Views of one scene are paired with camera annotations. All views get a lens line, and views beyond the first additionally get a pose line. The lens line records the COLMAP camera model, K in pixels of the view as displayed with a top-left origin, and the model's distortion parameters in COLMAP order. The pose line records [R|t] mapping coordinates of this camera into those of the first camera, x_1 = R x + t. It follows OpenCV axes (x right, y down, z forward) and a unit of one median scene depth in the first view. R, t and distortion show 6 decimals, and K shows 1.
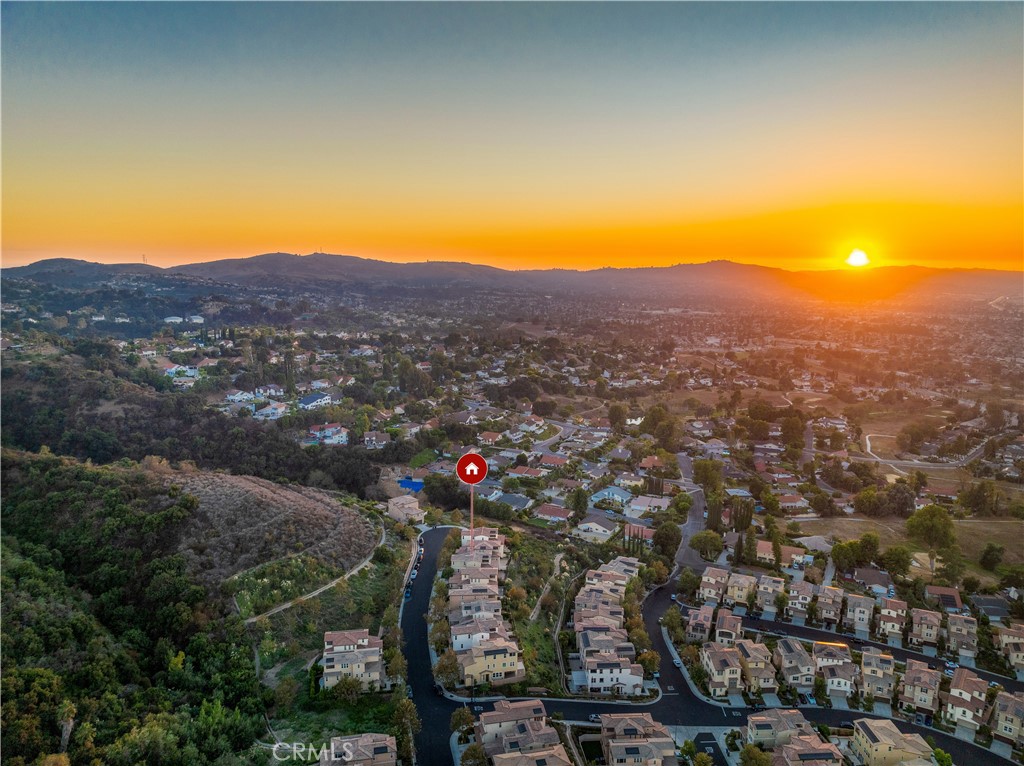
lens RADIAL K [[727.1, 0, 509.4], [0, 727.1, 382.0], [0, 0, 1]] dist [-0.027077, -0.020228]
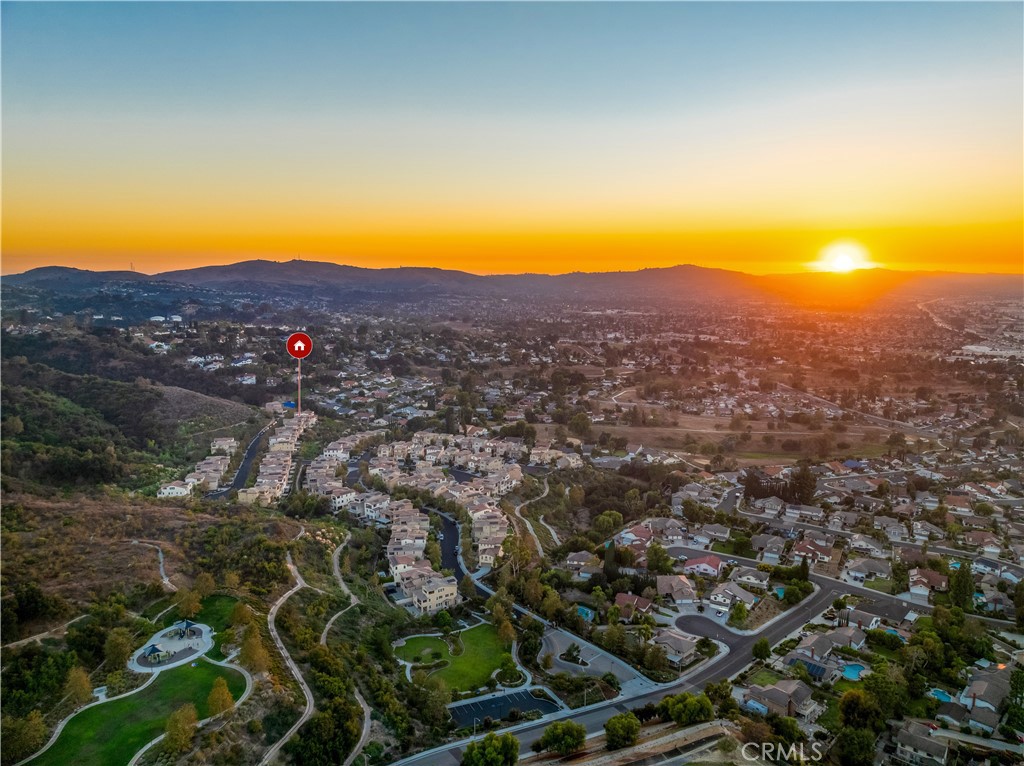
lens RADIAL K [[727.1, 0, 512.6], [0, 727.1, 382.8], [0, 0, 1]] dist [-0.027077, -0.020228]
pose [[0.999820, -0.006167, 0.017920, 0.200668], [0.006237, 0.999973, -0.003859, 0.053418], [-0.017895, 0.003970, 0.999832, -0.410299]]
